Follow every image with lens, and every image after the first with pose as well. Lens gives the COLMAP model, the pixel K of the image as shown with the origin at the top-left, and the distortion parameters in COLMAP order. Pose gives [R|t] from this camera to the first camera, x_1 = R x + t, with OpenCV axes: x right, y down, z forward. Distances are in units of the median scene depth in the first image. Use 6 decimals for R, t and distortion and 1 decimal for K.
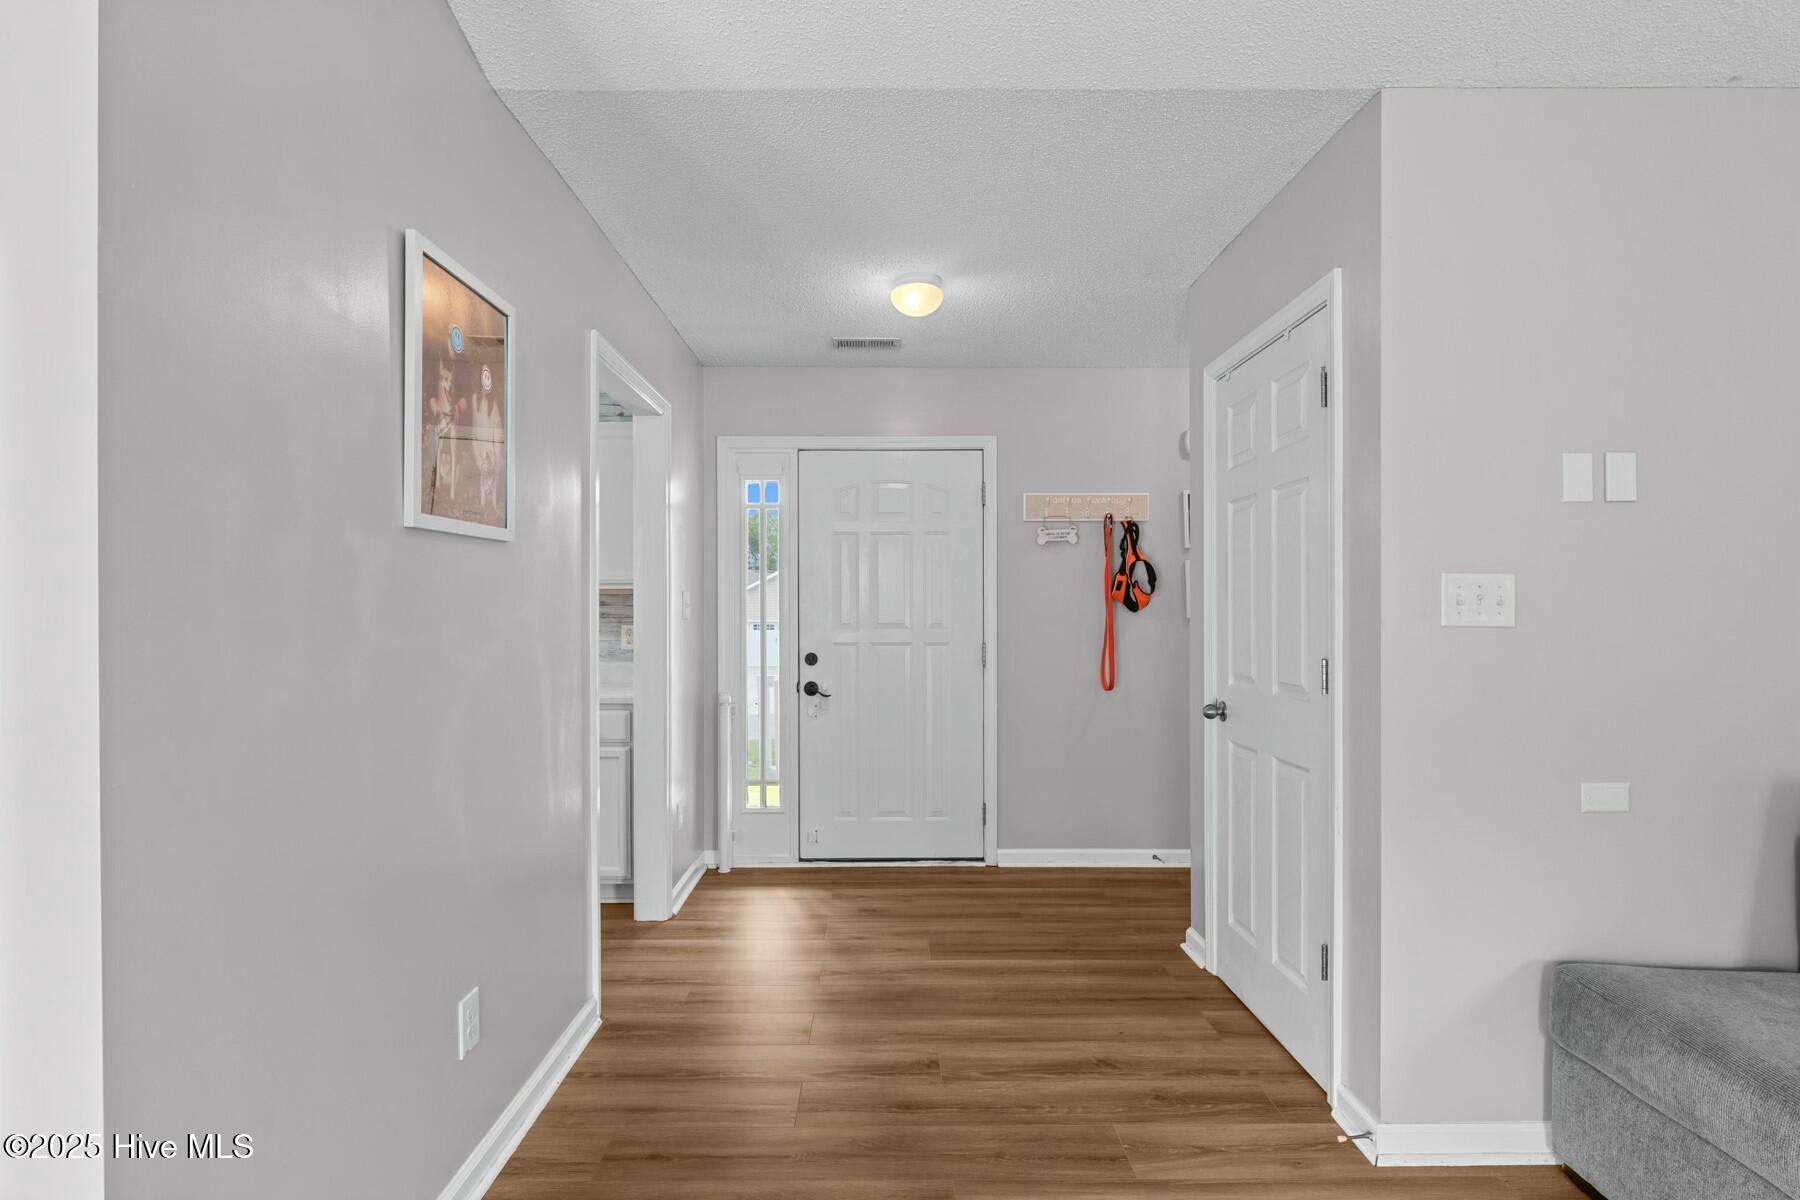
lens RADIAL K [[877.0, 0, 884.3], [0, 877.0, 618.4], [0, 0, 1]] dist [-0.002556, -0.001102]
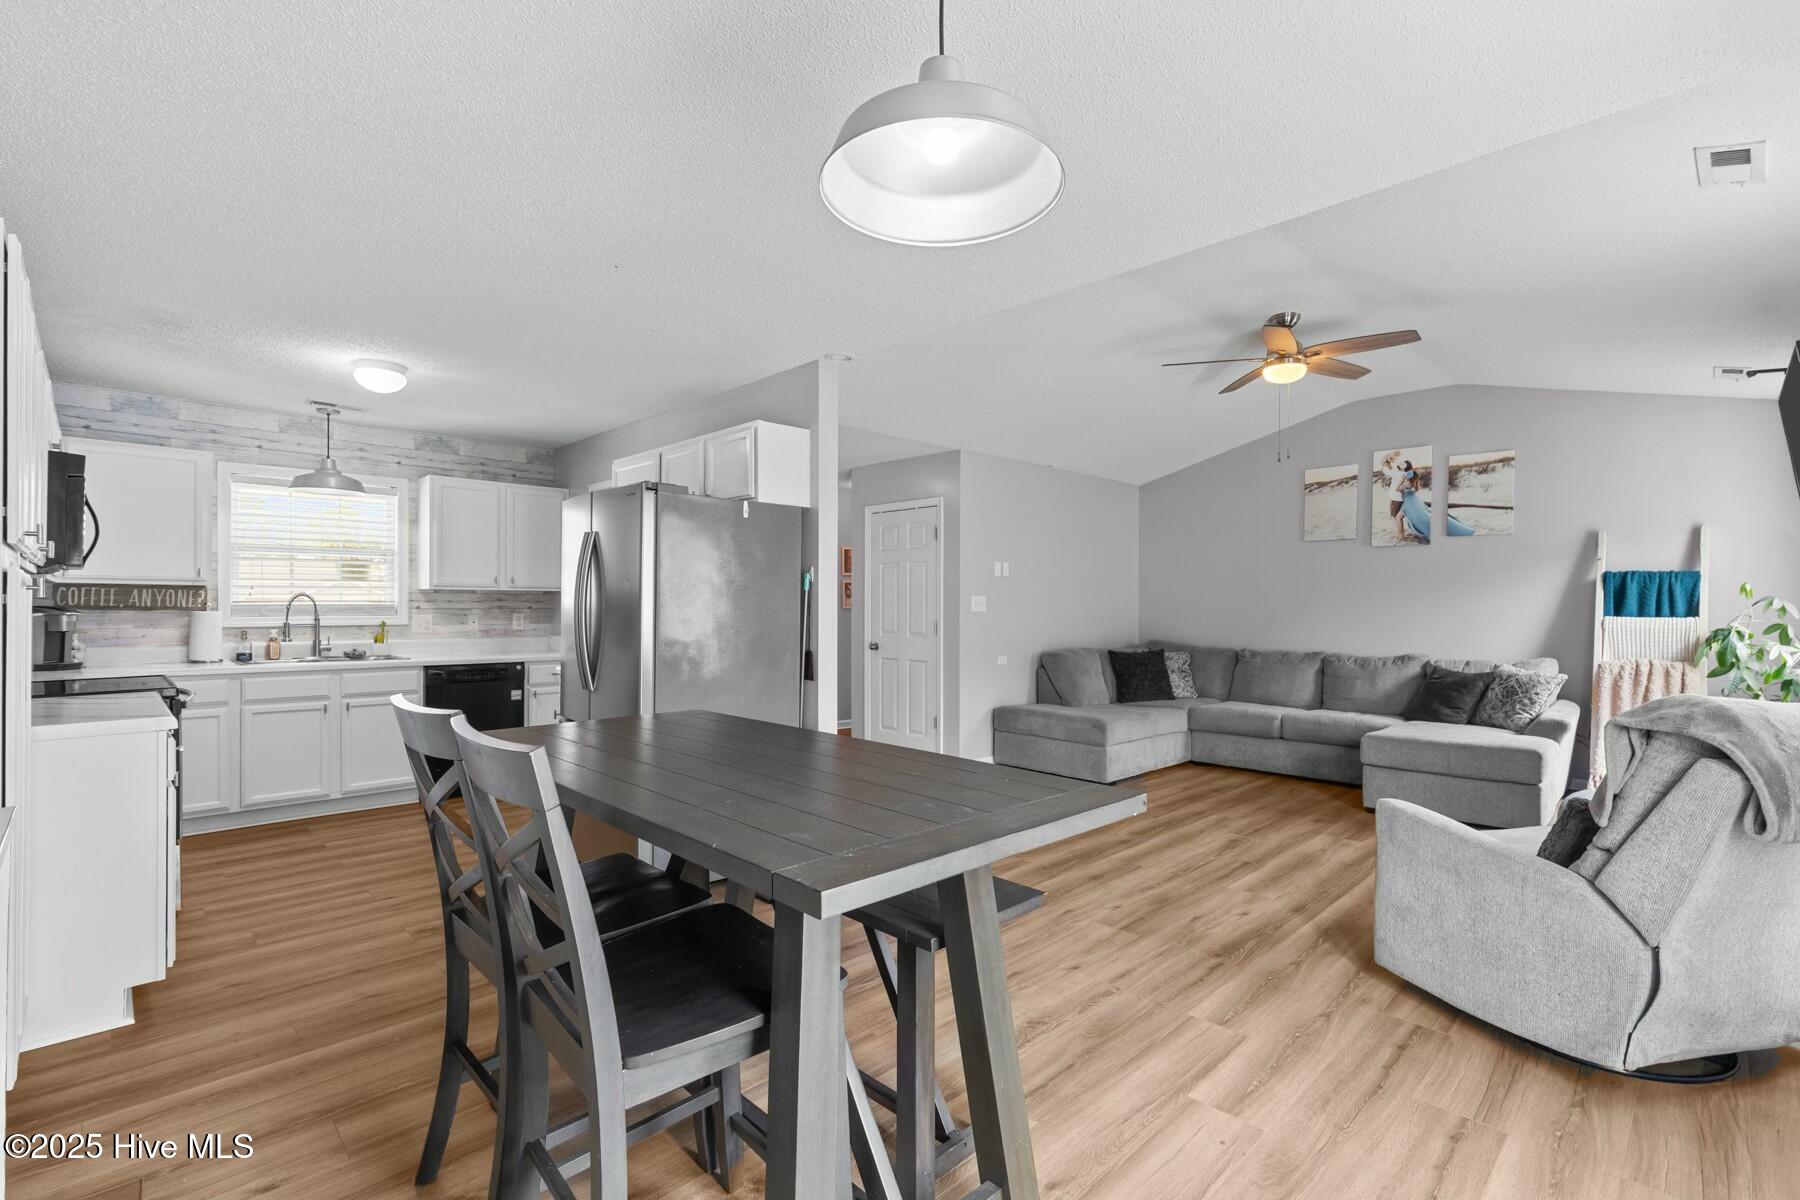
lens RADIAL K [[822.0, 0, 906.7], [0, 822.0, 606.4], [0, 0, 1]] dist [0.009003, -0.003966]
pose [[0.720847, 0.005774, 0.693070, -1.692513], [-0.000936, 0.999972, -0.007357, 0.011130], [-0.693094, 0.004655, 0.720833, -1.075252]]
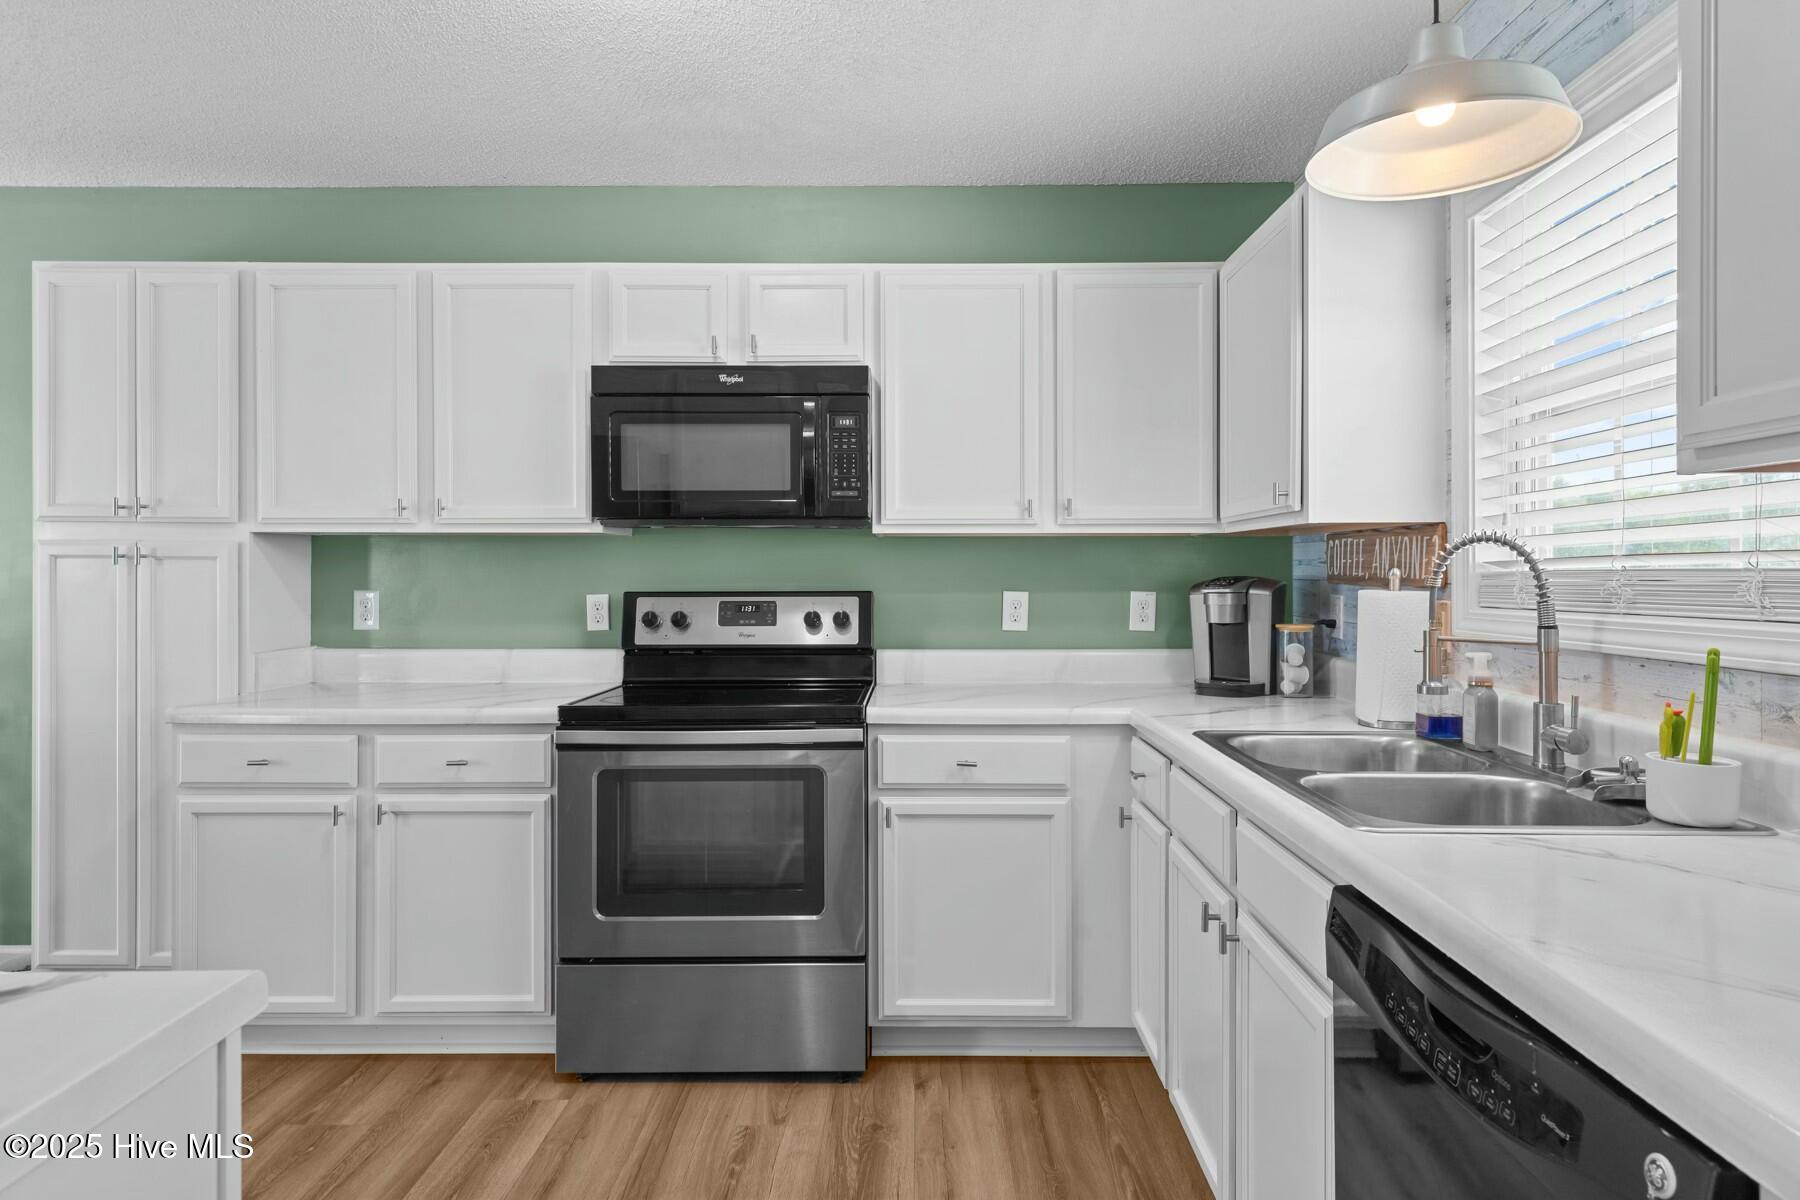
lens RADIAL K [[1019.3, 0, 937.2], [0, 1019.3, 576.5], [0, 0, 1]] dist [0.003260, 0.001767]
pose [[-0.012110, 0.005680, -0.999911, -0.371626], [-0.008764, 0.999945, 0.005786, -0.007329], [0.999888, 0.008833, -0.012059, 1.565859]]
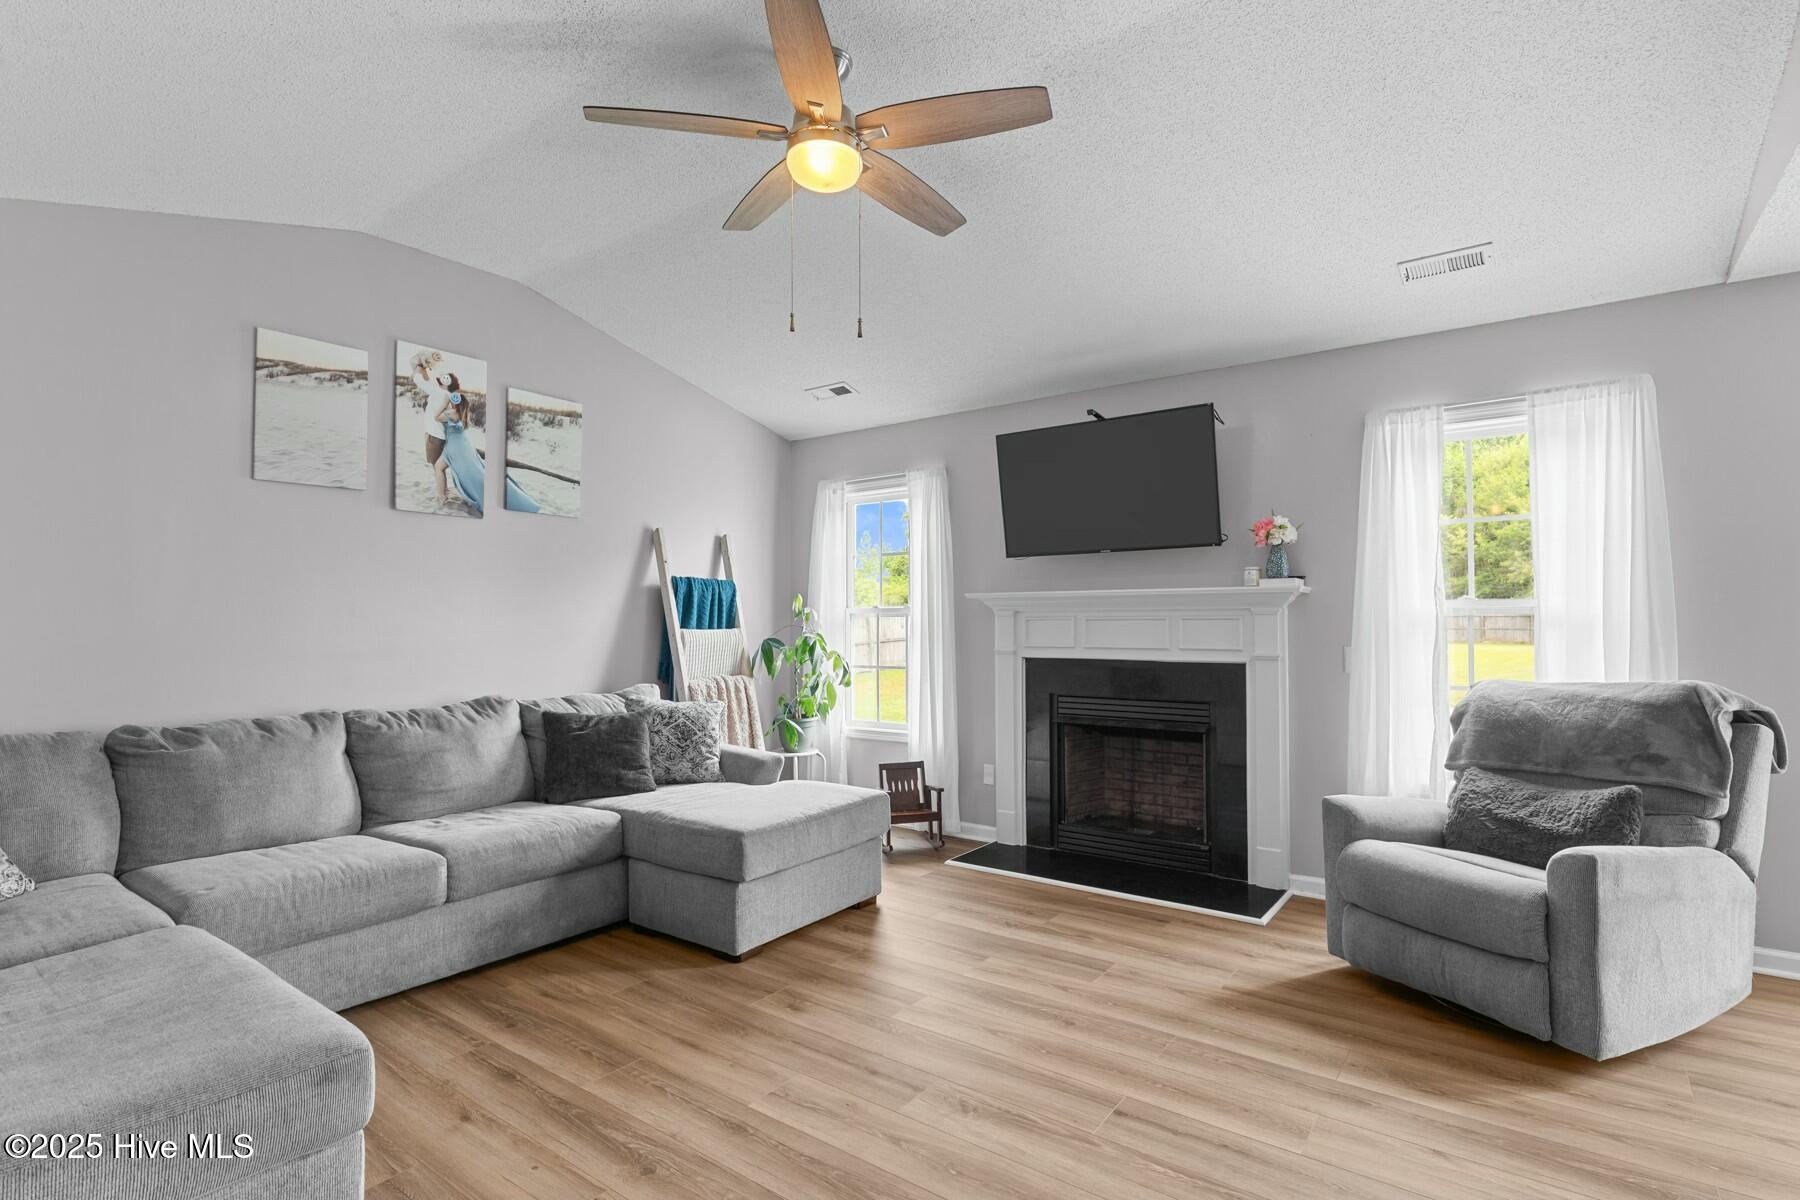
lens RADIAL K [[877.0, 0, 906.9], [0, 877.0, 606.1], [0, 0, 1]] dist [-0.002556, -0.001102]
pose [[-0.800454, 0.014907, 0.599209, -0.176417], [0.009945, 0.999883, -0.011589, -0.006856], [-0.599312, -0.003317, -0.800509, 0.818497]]
